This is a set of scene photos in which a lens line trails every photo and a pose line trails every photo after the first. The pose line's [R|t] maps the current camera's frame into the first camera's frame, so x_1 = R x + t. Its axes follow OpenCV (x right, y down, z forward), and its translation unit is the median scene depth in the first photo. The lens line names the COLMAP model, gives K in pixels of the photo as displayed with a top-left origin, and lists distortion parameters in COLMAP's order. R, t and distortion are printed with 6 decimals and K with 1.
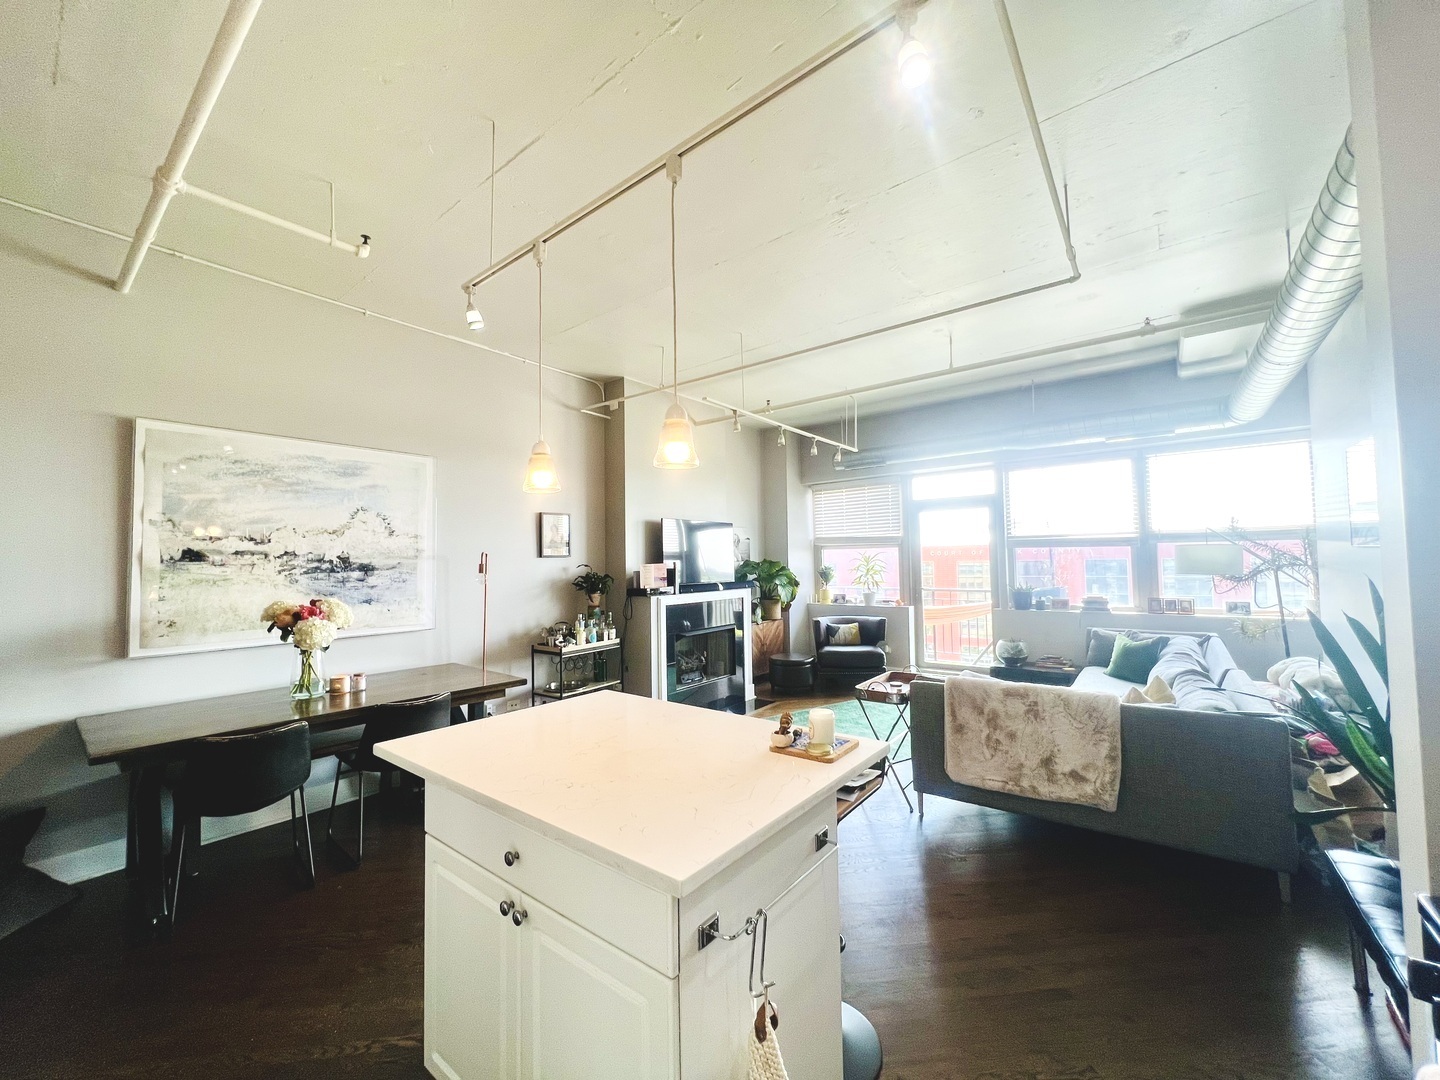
lens RADIAL K [[575.3, 0, 714.3], [0, 575.3, 547.9], [0, 0, 1]] dist [-0.004348, 0.001214]
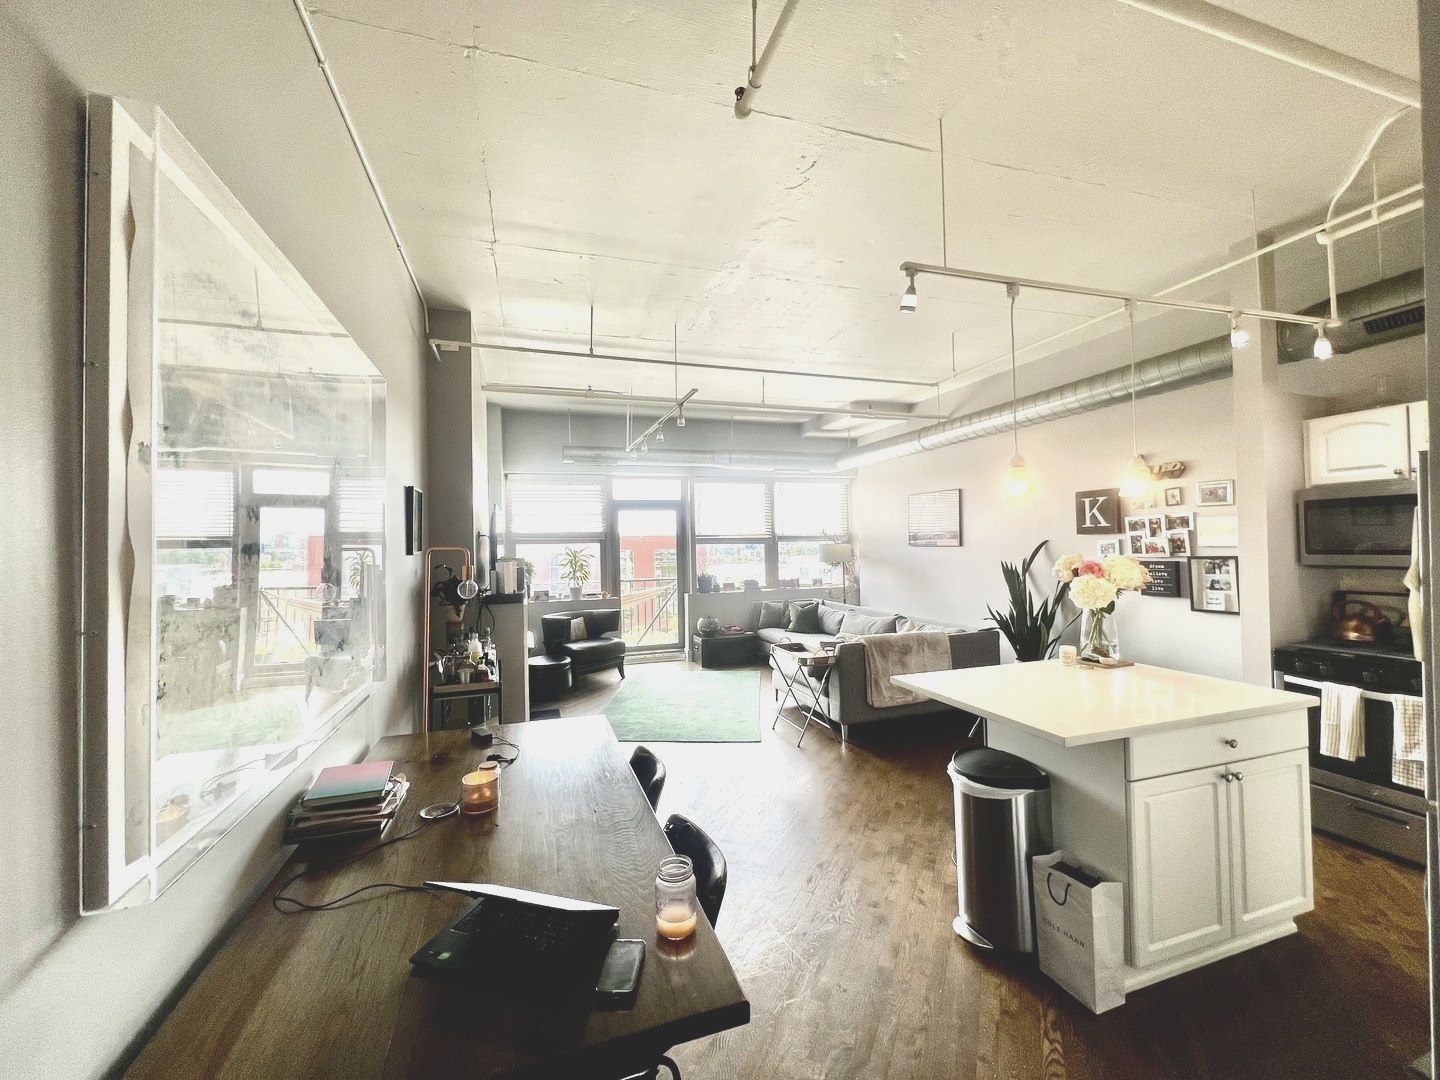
lens RADIAL K [[575.3, 0, 713.6], [0, 575.3, 537.4], [0, 0, 1]] dist [-0.004348, 0.001214]
pose [[0.563296, 0.016104, 0.826098, -0.483943], [-0.010704, 0.999868, -0.012193, -0.000034], [-0.826186, -0.001975, 0.563395, 0.253903]]
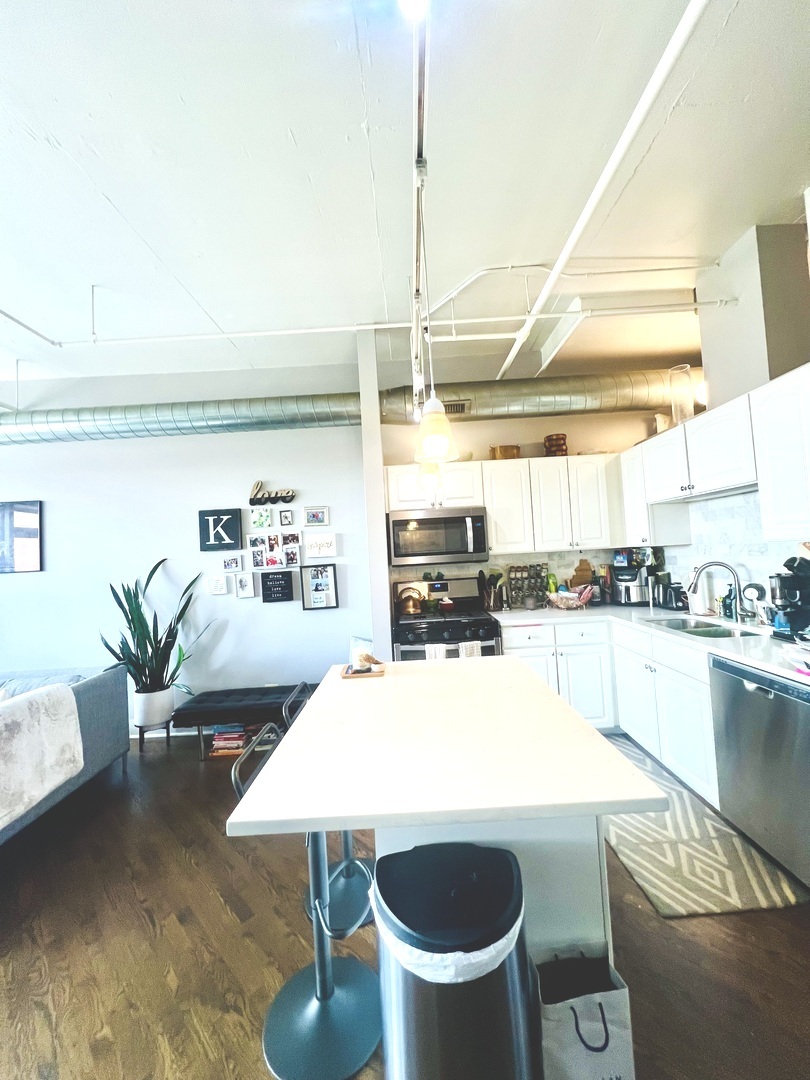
lens RADIAL K [[431.5, 0, 408.8], [0, 431.5, 537.1], [0, 0, 1]] dist [-0.004348, 0.001214]
pose [[-0.611240, 0.079800, 0.787412, -0.221965], [0.044450, 0.996795, -0.066515, 0.013763], [-0.790196, -0.005656, -0.612828, 0.420198]]
